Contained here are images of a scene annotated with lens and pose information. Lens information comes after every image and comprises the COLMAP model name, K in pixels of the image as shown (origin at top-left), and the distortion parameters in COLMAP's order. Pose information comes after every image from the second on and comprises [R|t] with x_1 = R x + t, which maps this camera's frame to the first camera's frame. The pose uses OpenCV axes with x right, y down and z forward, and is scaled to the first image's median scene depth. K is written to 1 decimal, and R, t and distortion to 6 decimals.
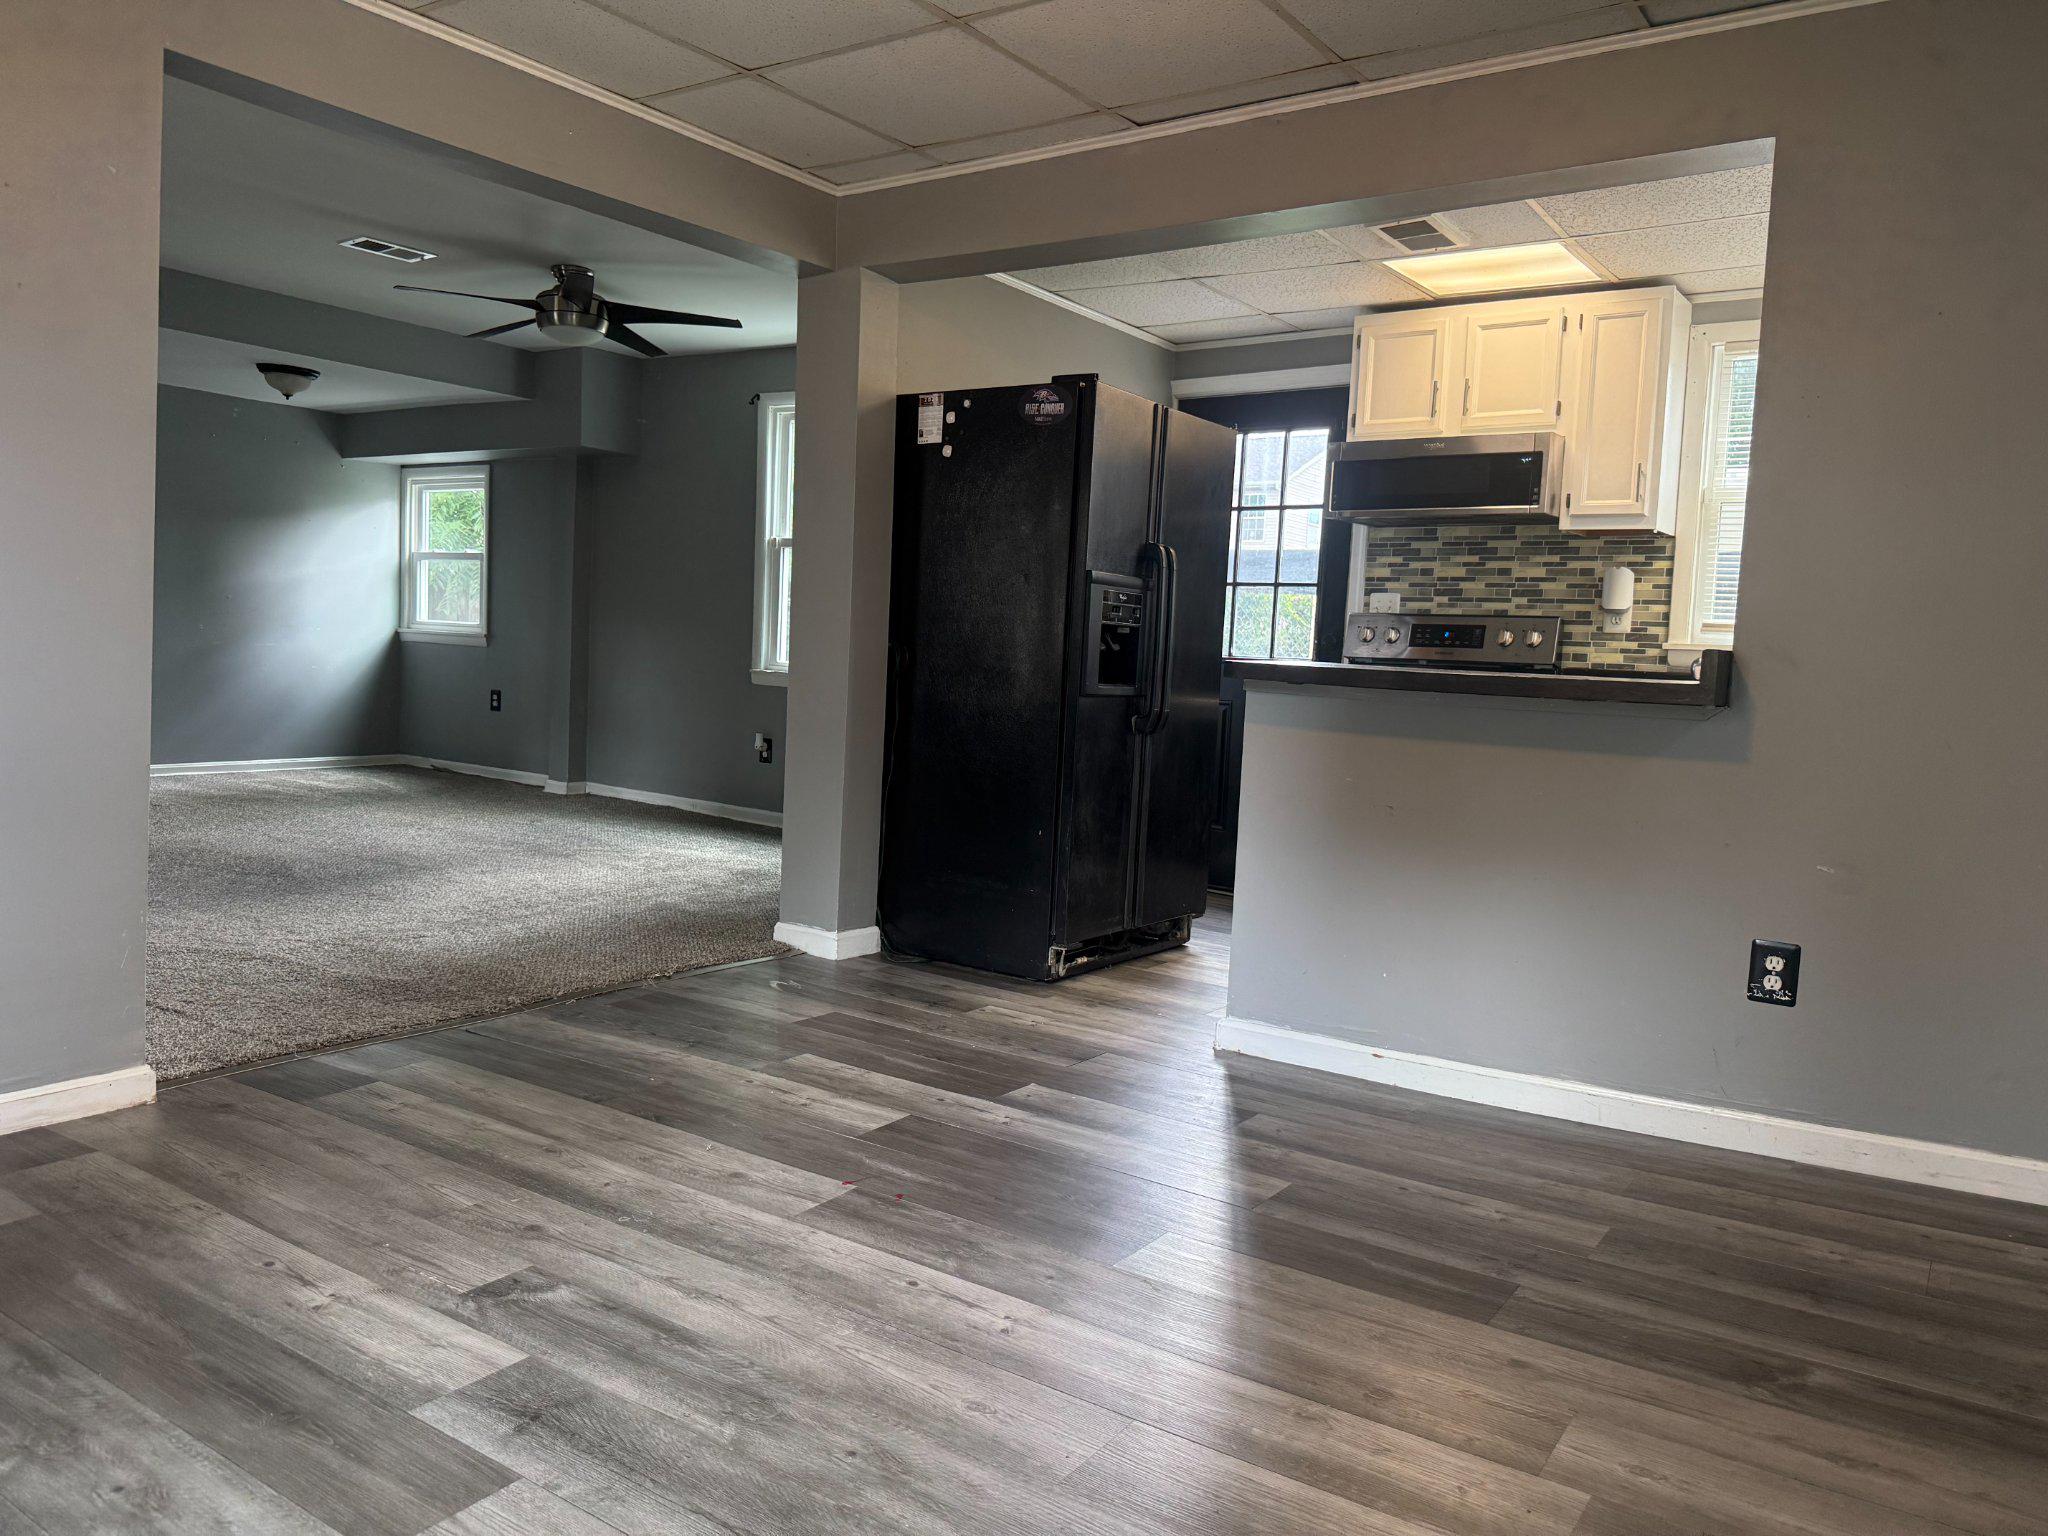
lens RADIAL K [[1464.9, 0, 1010.5], [0, 1464.9, 771.7], [0, 0, 1]] dist [-0.008057, -0.011999]
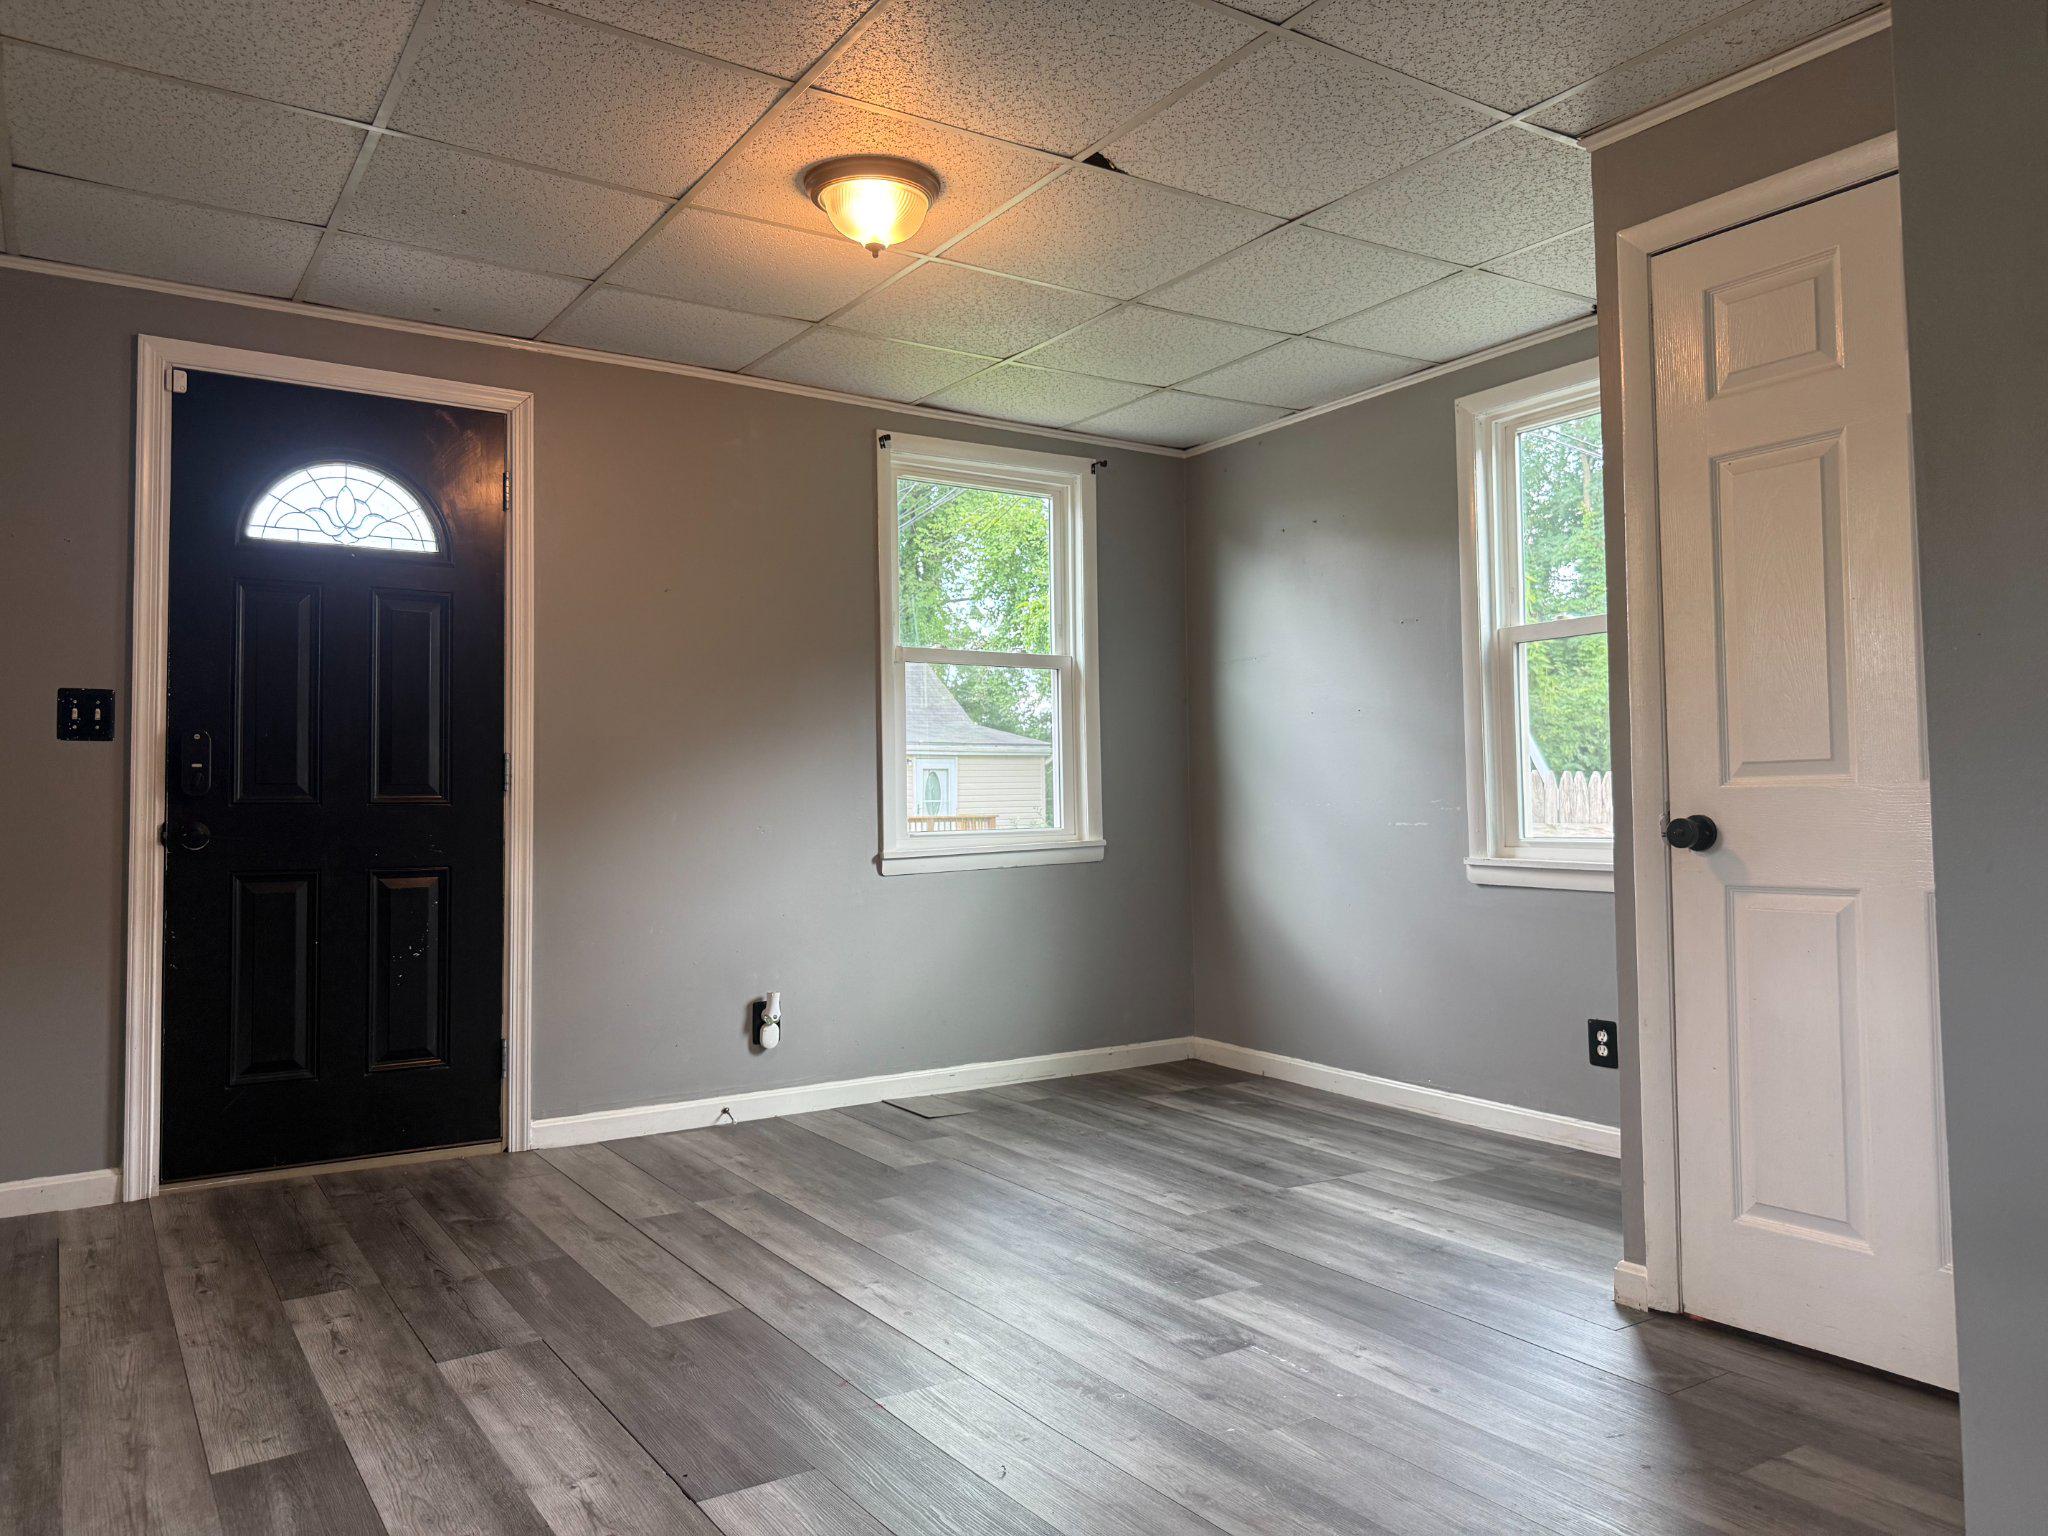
lens RADIAL K [[1446.6, 0, 1029.6], [0, 1446.6, 751.2], [0, 0, 1]] dist [0.046063, -0.066180]
pose [[-0.931953, -0.020116, 0.362021, -0.455267], [0.000810, 0.998342, 0.057560, -0.153888], [-0.362579, 0.053936, -0.930391, 1.570767]]
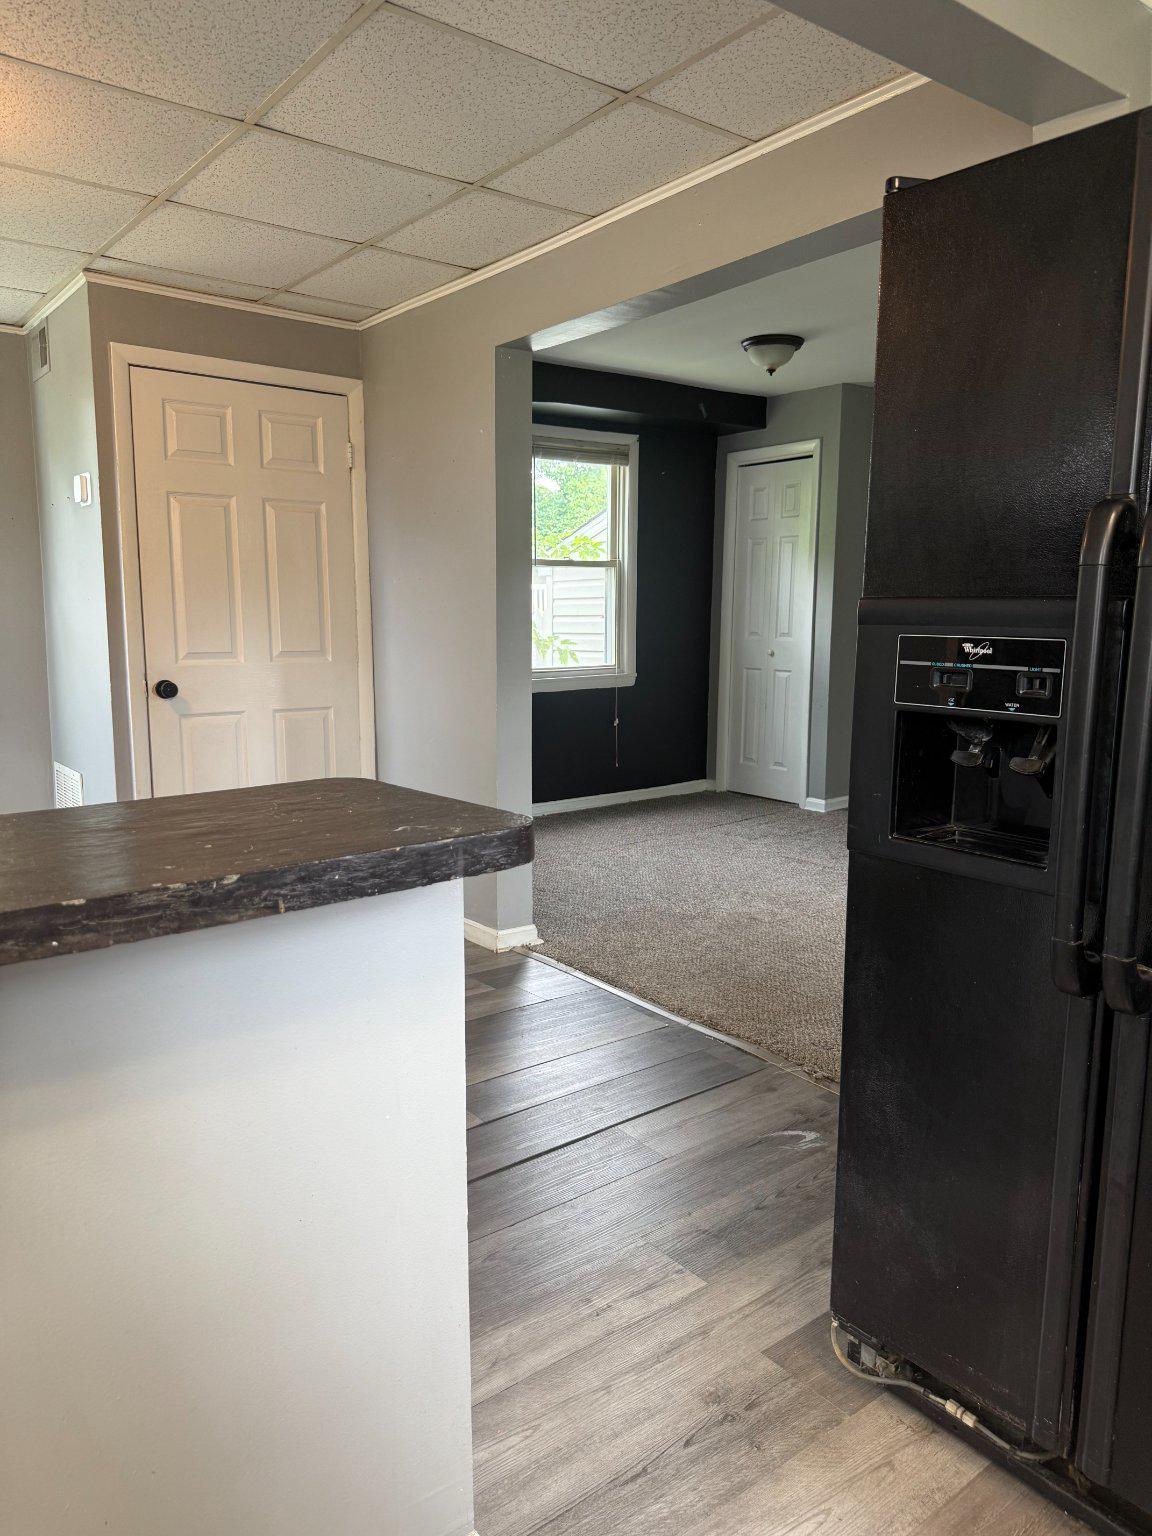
lens RADIAL K [[1084.9, 0, 564.2], [0, 1084.9, 780.7], [0, 0, 1]] dist [0.046063, -0.066180]
pose [[-0.290661, 0.105446, -0.950998, 0.633256], [-0.099278, 0.985221, 0.139584, -0.174012], [0.951662, 0.134985, -0.275896, 1.414116]]
